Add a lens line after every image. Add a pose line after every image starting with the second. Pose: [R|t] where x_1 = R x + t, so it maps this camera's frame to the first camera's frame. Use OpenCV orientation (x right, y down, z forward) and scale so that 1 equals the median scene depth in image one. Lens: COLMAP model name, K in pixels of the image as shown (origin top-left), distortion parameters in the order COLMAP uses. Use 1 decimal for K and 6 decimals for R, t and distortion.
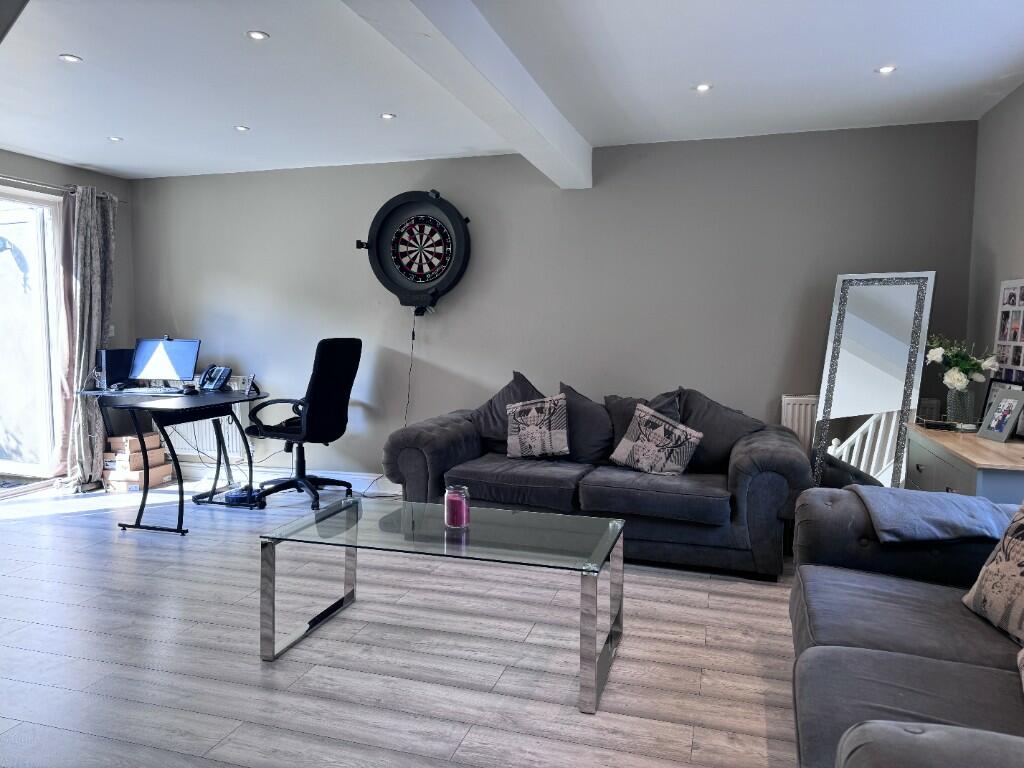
lens RADIAL K [[713.9, 0, 512.0], [0, 713.9, 384.0], [0, 0, 1]] dist [0.079791, -0.136056]
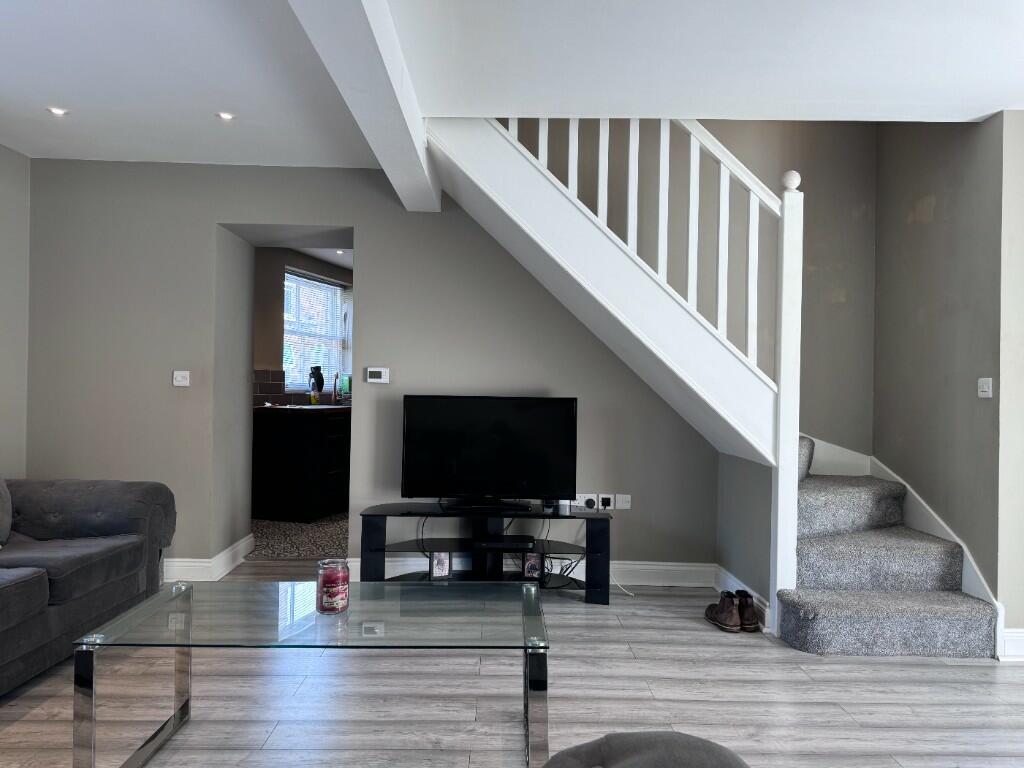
lens RADIAL K [[732.3, 0, 512.0], [0, 732.3, 384.0], [0, 0, 1]] dist [-0.002241, -0.005098]
pose [[-0.952827, -0.018846, -0.302930, -0.010071], [-0.046360, 0.995396, 0.083894, -0.068567], [0.299954, 0.093980, -0.949313, 0.978430]]
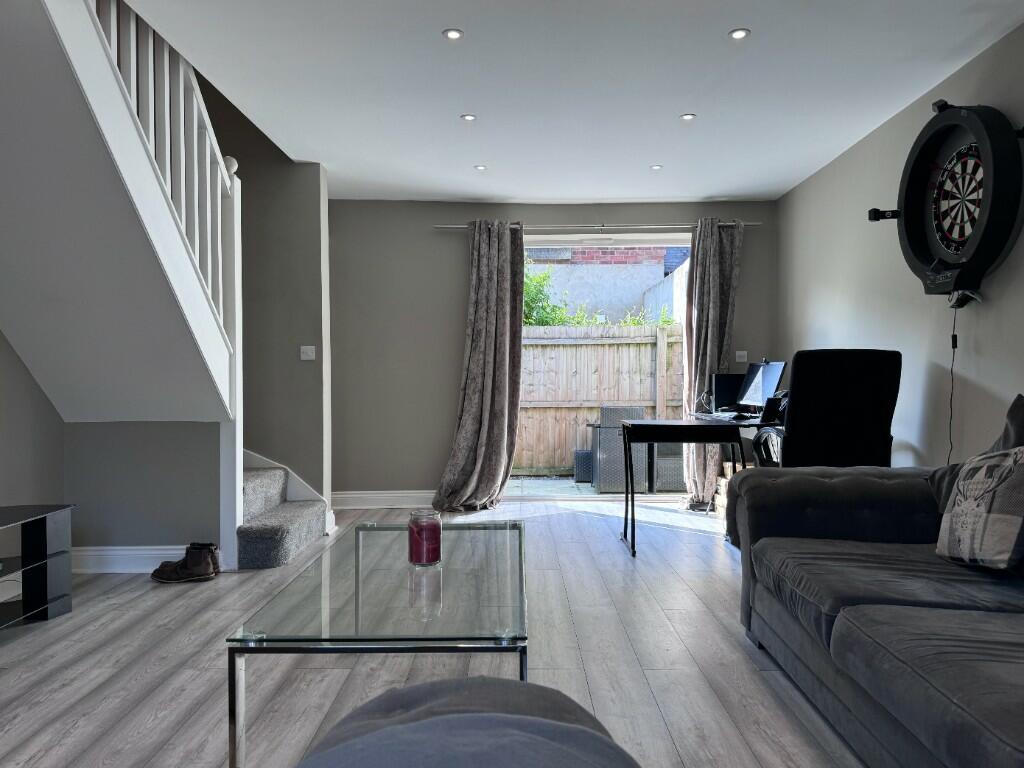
lens RADIAL K [[732.3, 0, 512.0], [0, 732.3, 384.0], [0, 0, 1]] dist [-0.002241, -0.005098]
pose [[0.275901, 0.000594, -0.961186, 0.367381], [-0.077444, 0.996762, -0.021614, 0.012140], [0.958061, 0.080402, 0.275054, 0.471599]]
